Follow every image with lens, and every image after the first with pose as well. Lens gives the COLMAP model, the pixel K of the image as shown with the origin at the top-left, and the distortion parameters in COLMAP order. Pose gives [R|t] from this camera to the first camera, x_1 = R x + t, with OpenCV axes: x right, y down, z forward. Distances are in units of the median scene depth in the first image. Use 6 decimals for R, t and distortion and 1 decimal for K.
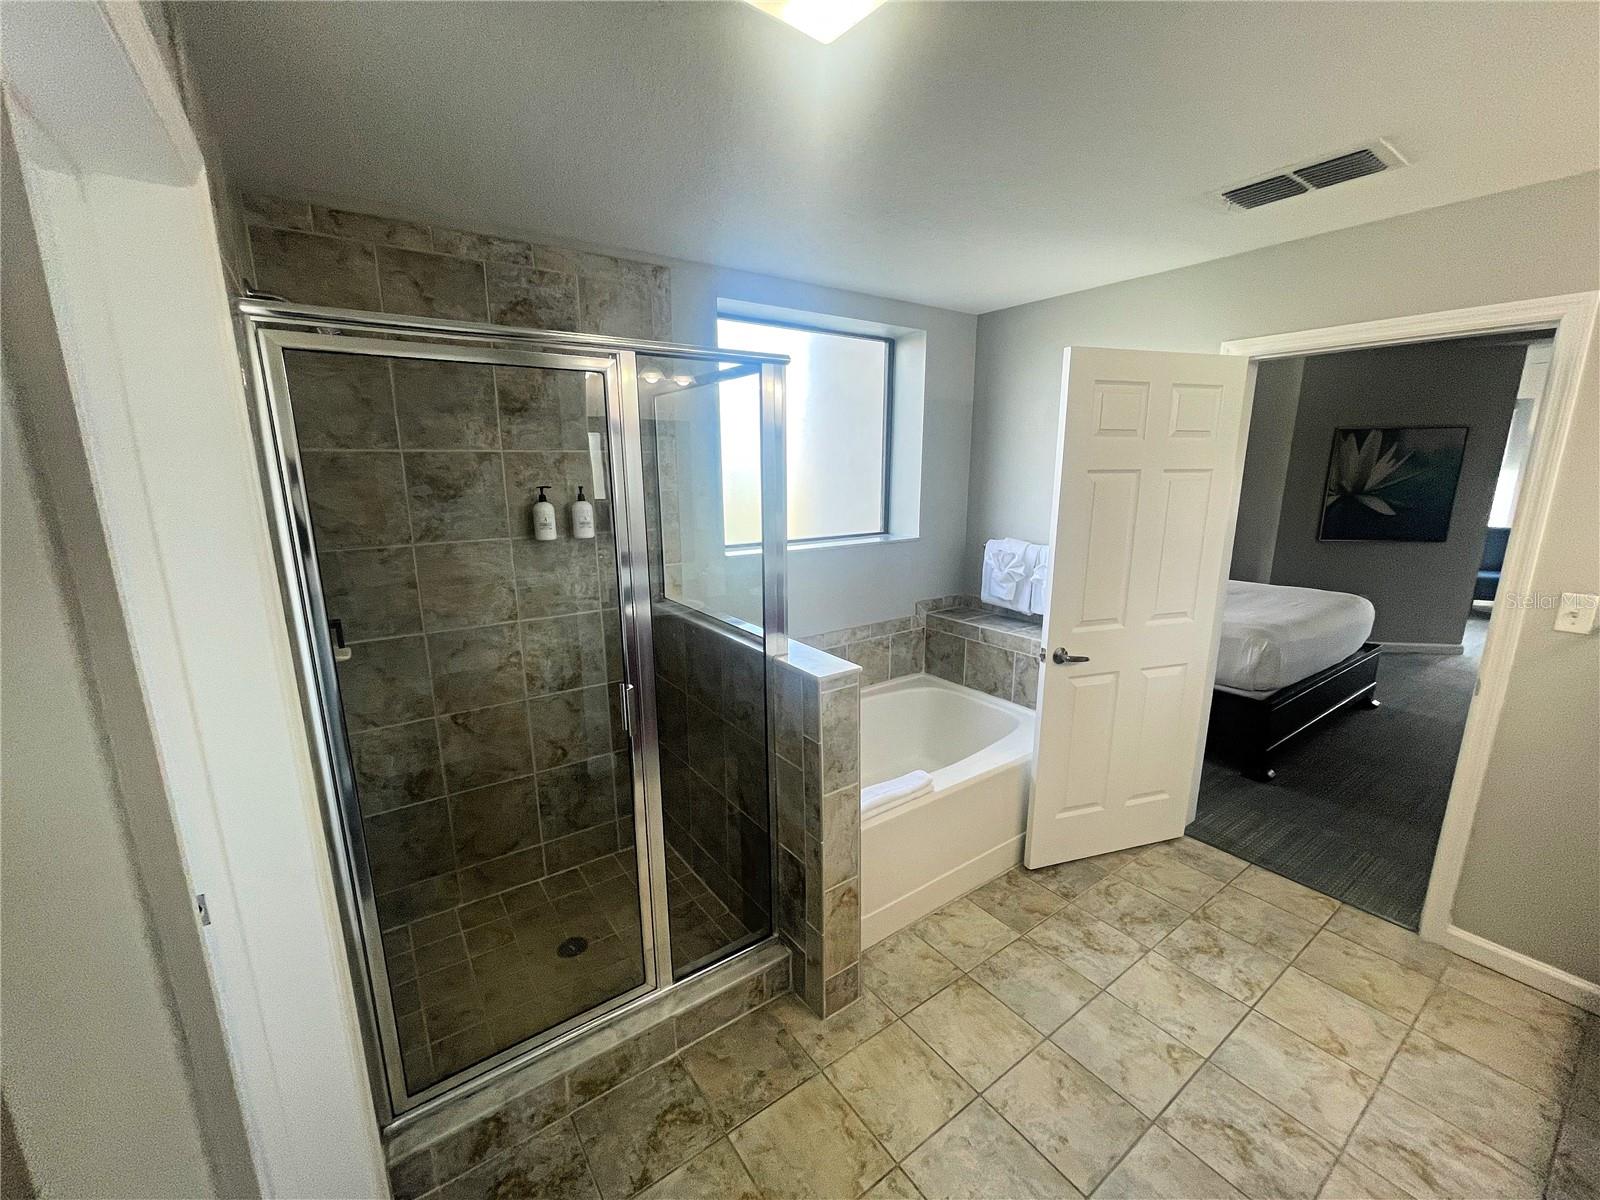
lens RADIAL K [[644.7, 0, 791.2], [0, 644.7, 605.6], [0, 0, 1]] dist [-0.003188, 0.000653]
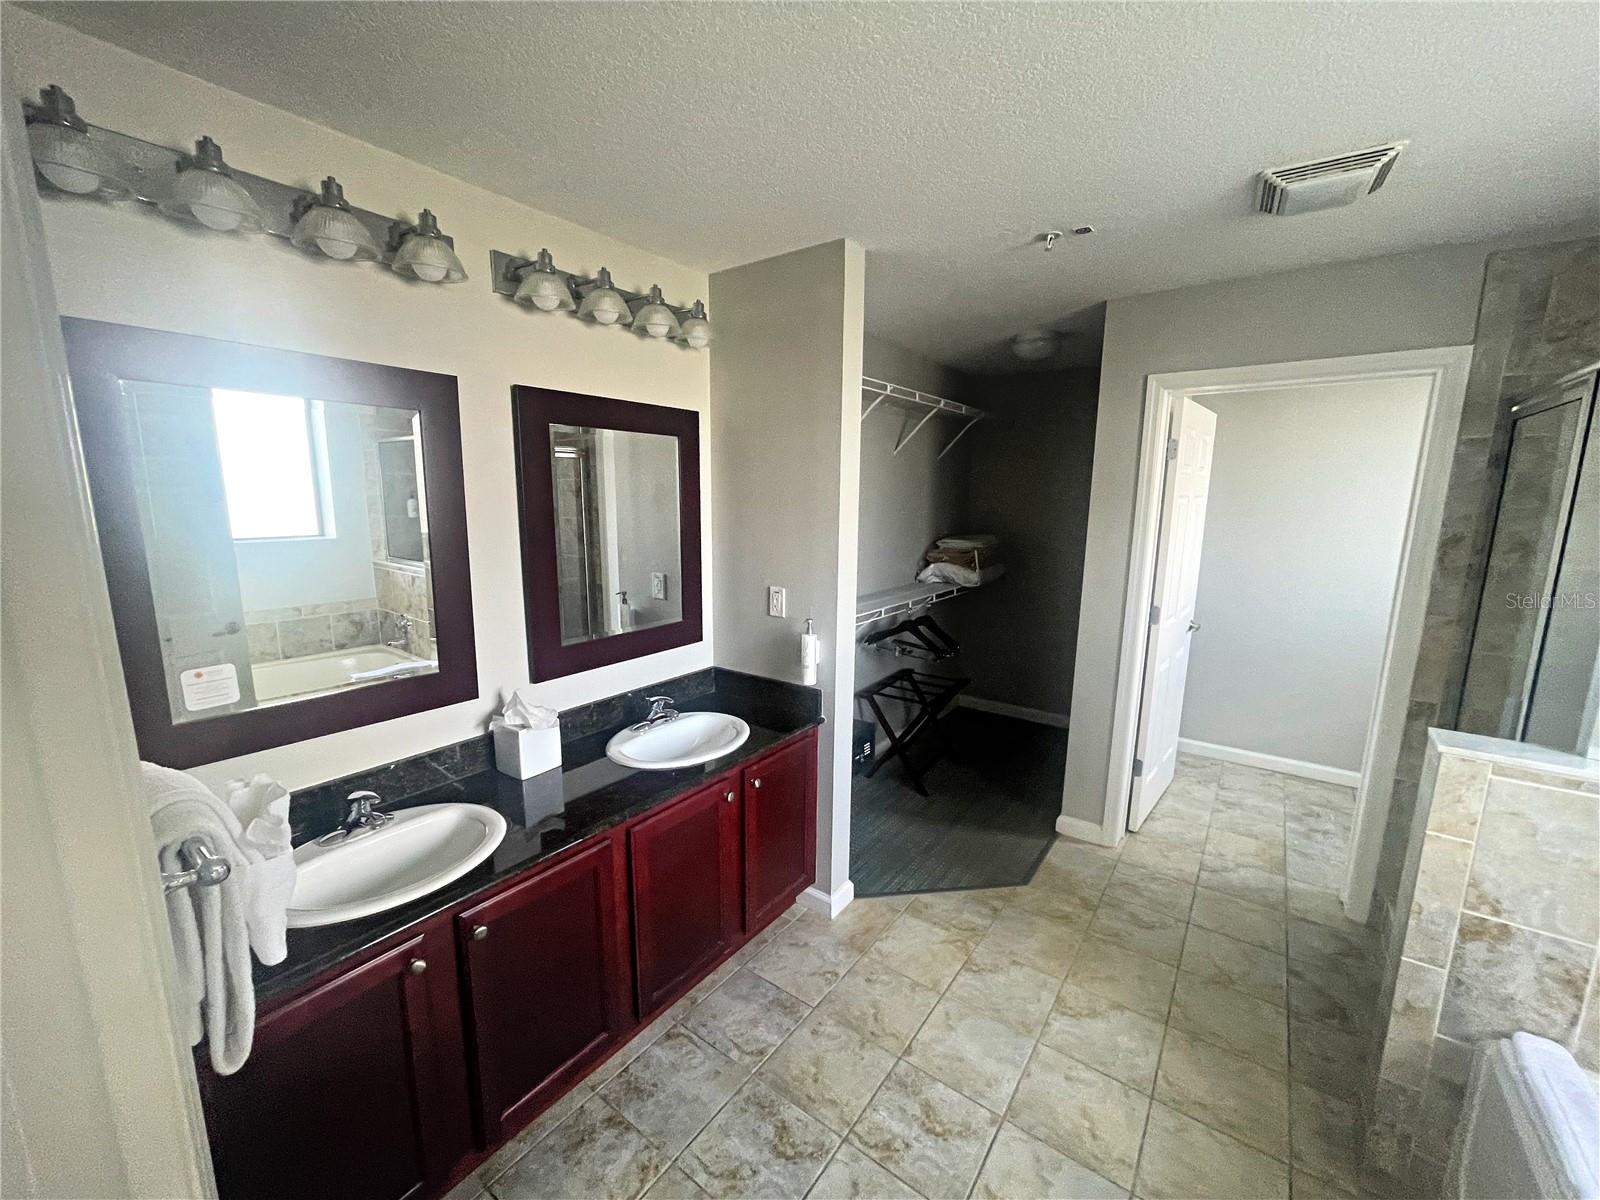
lens RADIAL K [[644.7, 0, 791.2], [0, 644.7, 605.6], [0, 0, 1]] dist [-0.003188, 0.000653]
pose [[-0.951318, 0.058966, -0.302518, 1.111885], [-0.061272, 0.925755, 0.373127, -0.314908], [0.302059, 0.373499, -0.877074, 1.445015]]
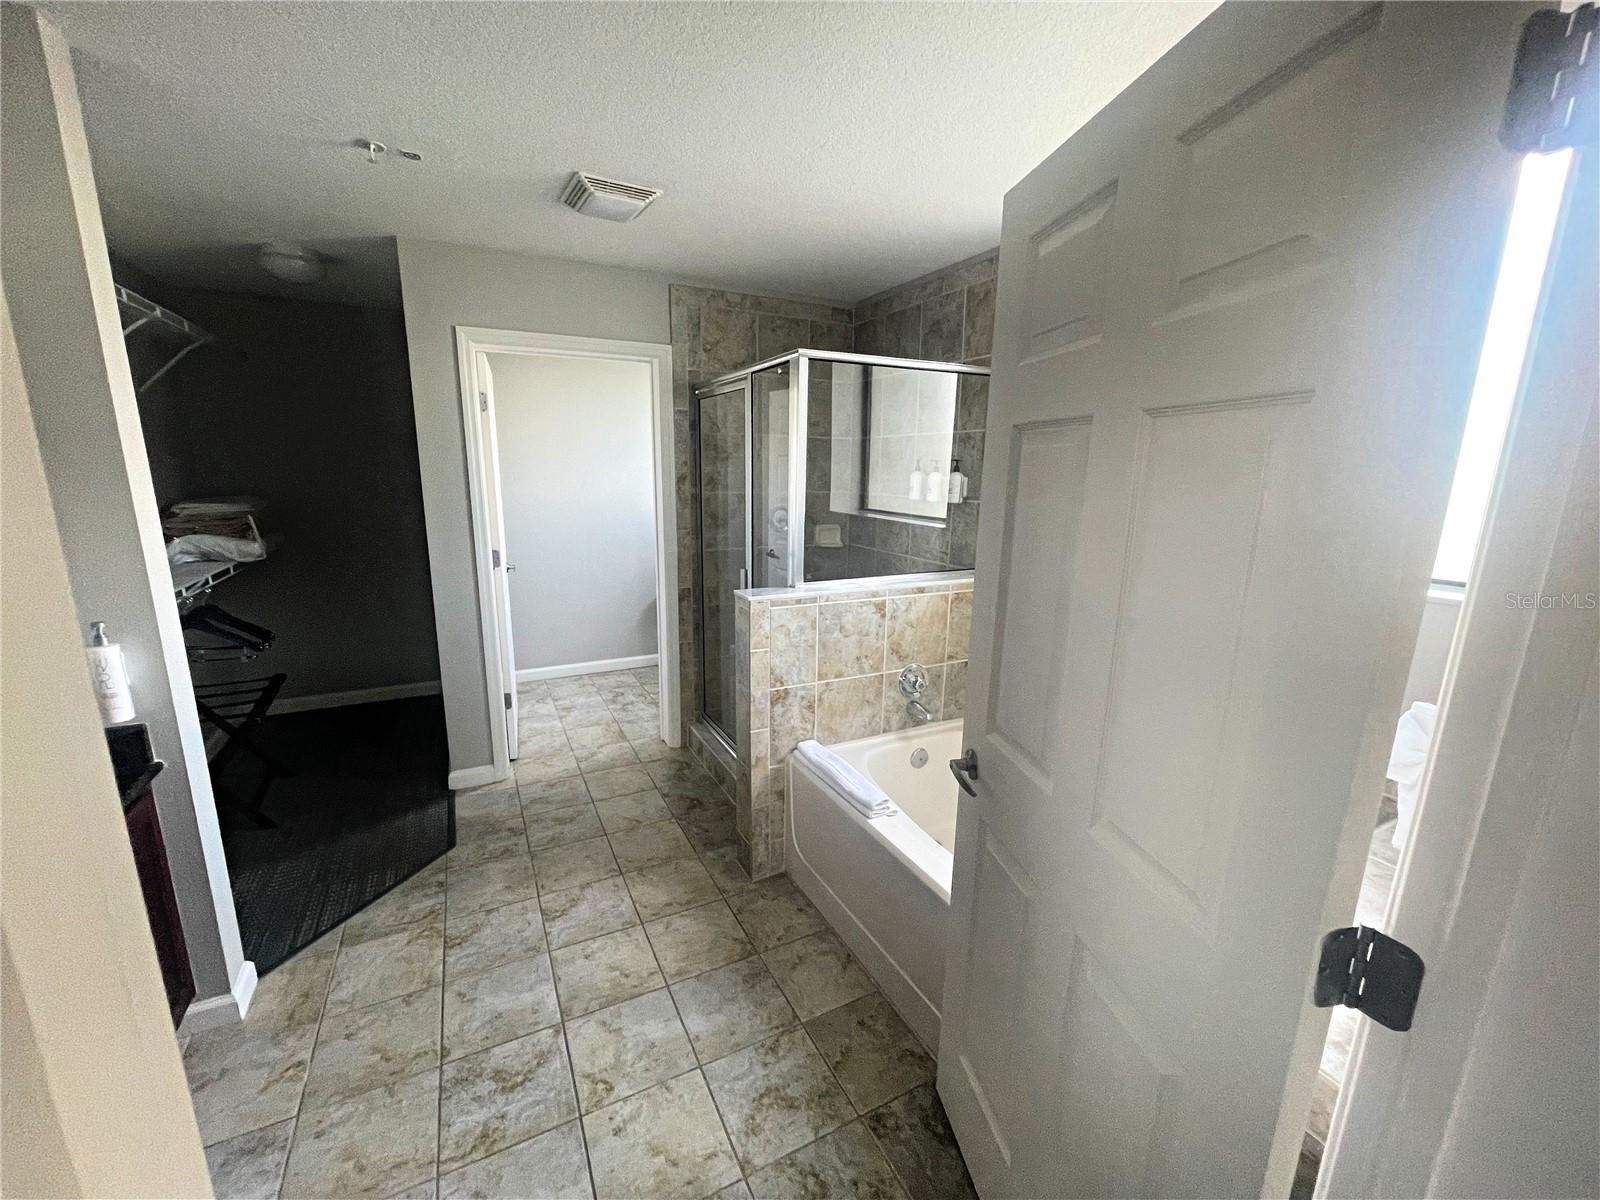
lens RADIAL K [[647.7, 0, 788.6], [0, 647.7, 606.9], [0, 0, 1]] dist [0.000067, 0.000454]
pose [[-0.146646, 0.220595, -0.964278, 1.375773], [-0.223795, 0.942143, 0.249566, -0.230720], [0.963541, 0.252399, -0.088793, 1.249056]]
